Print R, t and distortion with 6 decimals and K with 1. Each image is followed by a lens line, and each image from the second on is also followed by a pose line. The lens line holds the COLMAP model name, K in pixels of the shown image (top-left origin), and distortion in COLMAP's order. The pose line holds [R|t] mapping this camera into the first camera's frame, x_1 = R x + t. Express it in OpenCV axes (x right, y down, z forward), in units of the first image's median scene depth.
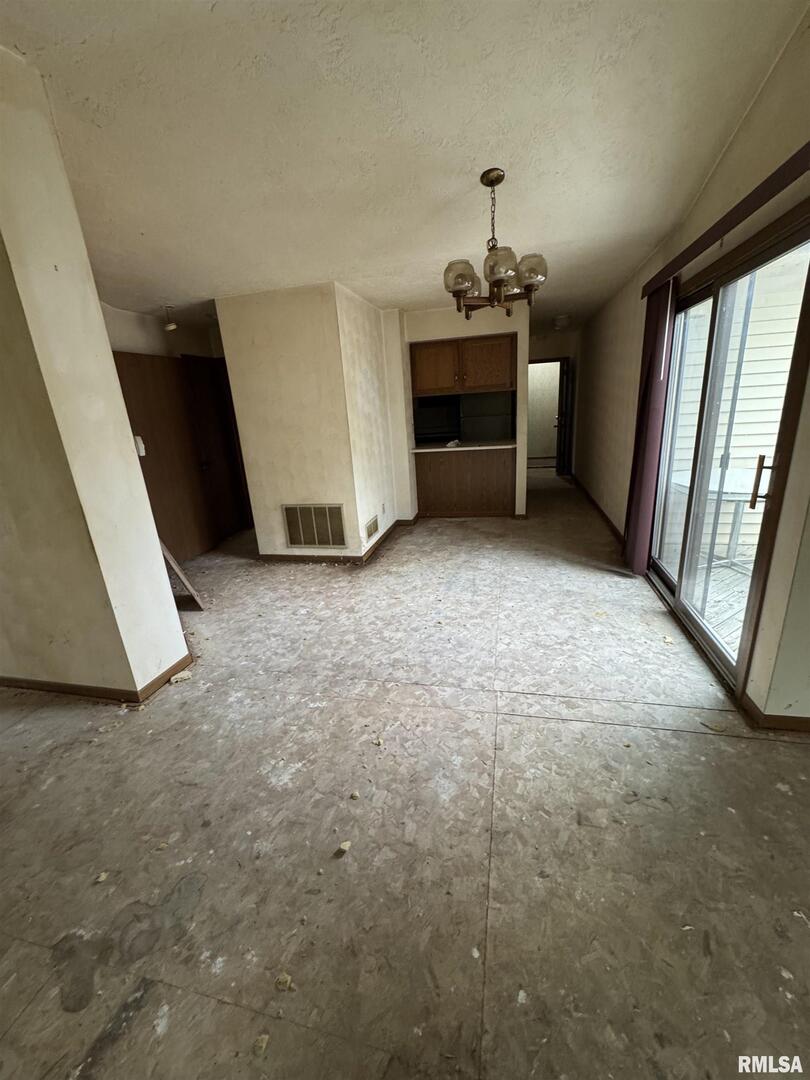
lens RADIAL K [[429.9, 0, 405.0], [0, 429.9, 540.0], [0, 0, 1]] dist [0.002859, -0.000126]
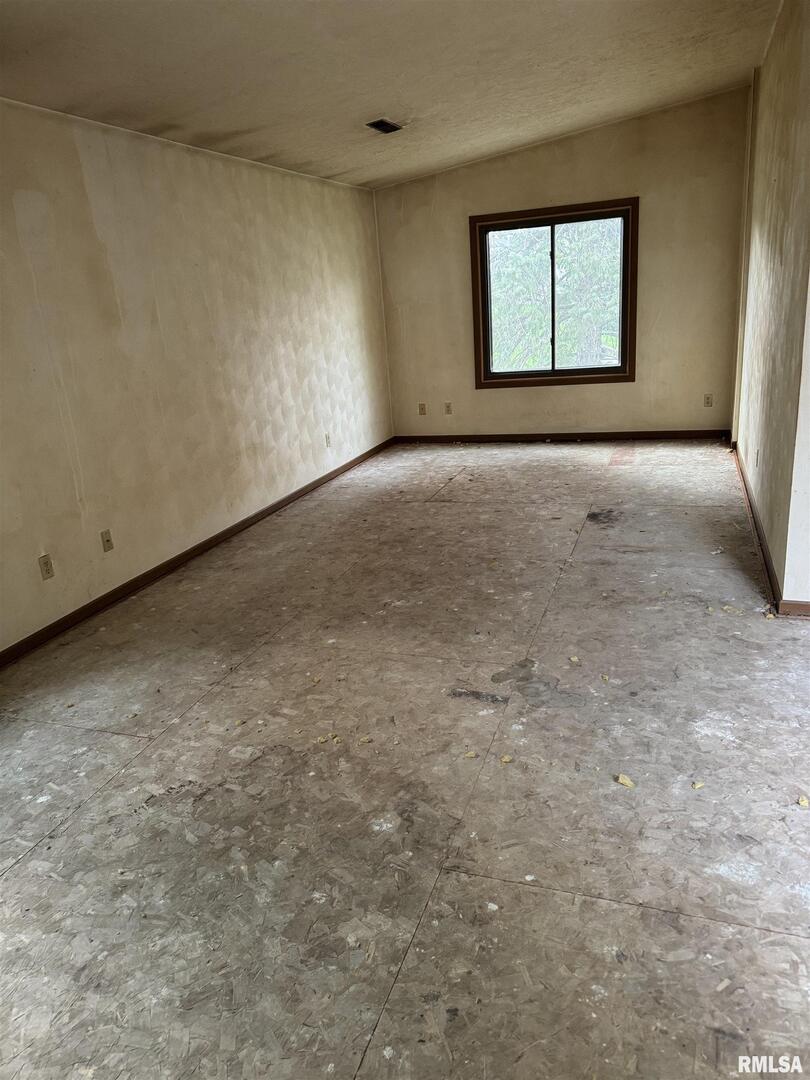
lens RADIAL K [[751.9, 0, 405.0], [0, 751.9, 540.0], [0, 0, 1]] dist [0.025180, -0.000618]
pose [[-0.097959, 0.371525, -0.923240, 1.326794], [-0.215586, 0.897751, 0.384143, -0.267093], [0.971559, 0.236668, -0.007847, 0.519989]]
